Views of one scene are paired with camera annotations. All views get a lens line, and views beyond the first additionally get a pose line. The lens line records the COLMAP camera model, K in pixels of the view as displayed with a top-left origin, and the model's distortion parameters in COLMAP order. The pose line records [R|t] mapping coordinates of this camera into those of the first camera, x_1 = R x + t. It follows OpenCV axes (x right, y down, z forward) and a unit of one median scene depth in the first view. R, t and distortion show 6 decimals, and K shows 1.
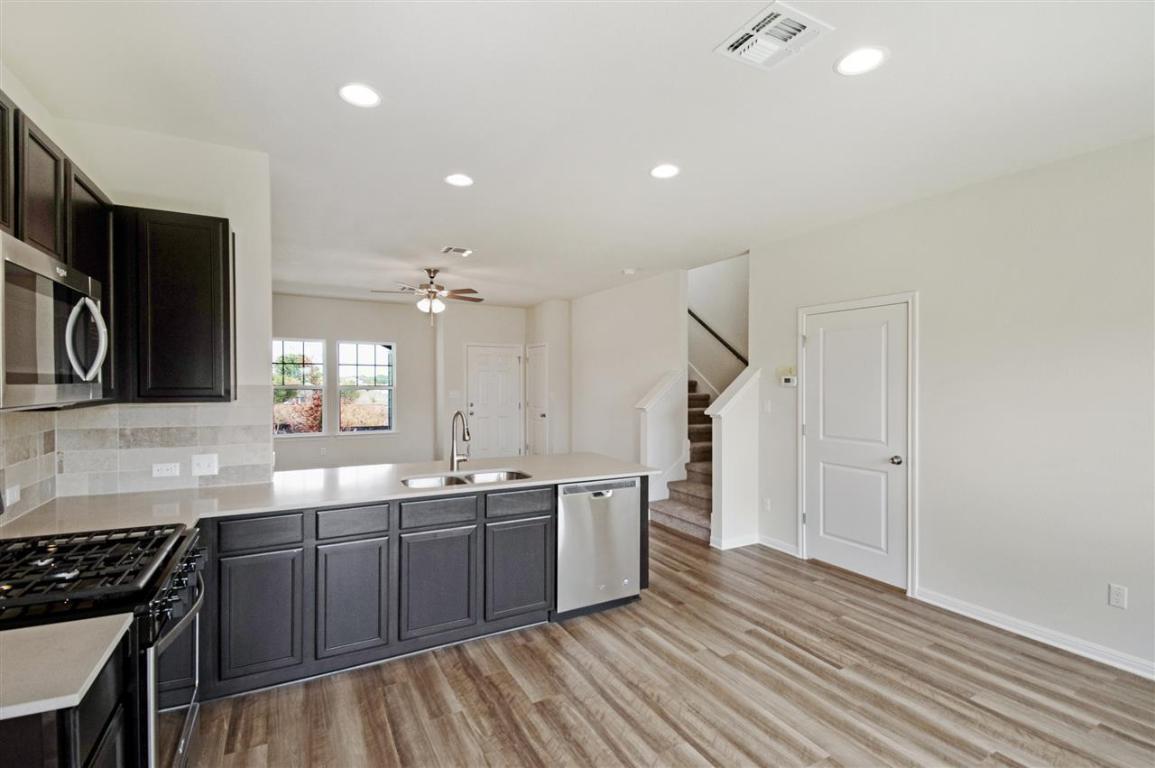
lens RADIAL K [[519.4, 0, 576.8], [0, 519.4, 384.9], [0, 0, 1]] dist [0.002786, -0.000214]
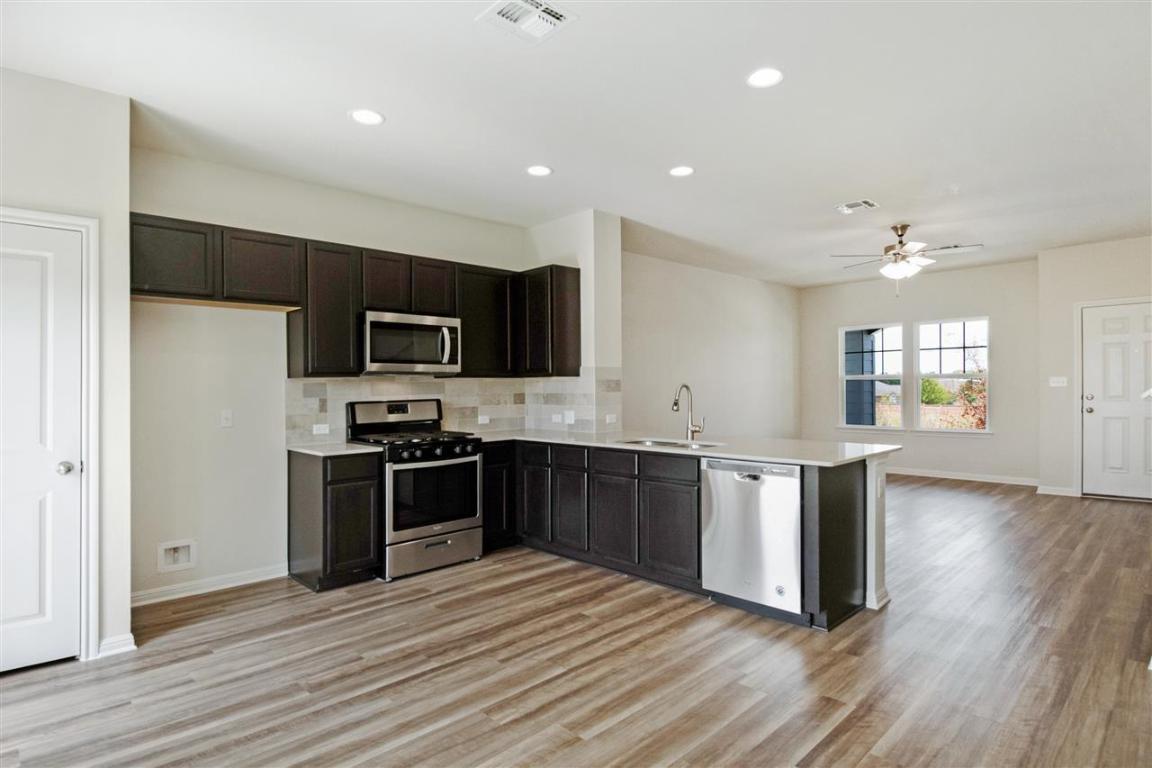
lens RADIAL K [[612.9, 0, 569.8], [0, 612.9, 394.4], [0, 0, 1]] dist [-0.006035, -0.004574]
pose [[0.257593, 0.001713, -0.966252, 1.223830], [0.009736, 0.999943, 0.004368, 0.082664], [0.966204, -0.010532, 0.257562, 0.567187]]
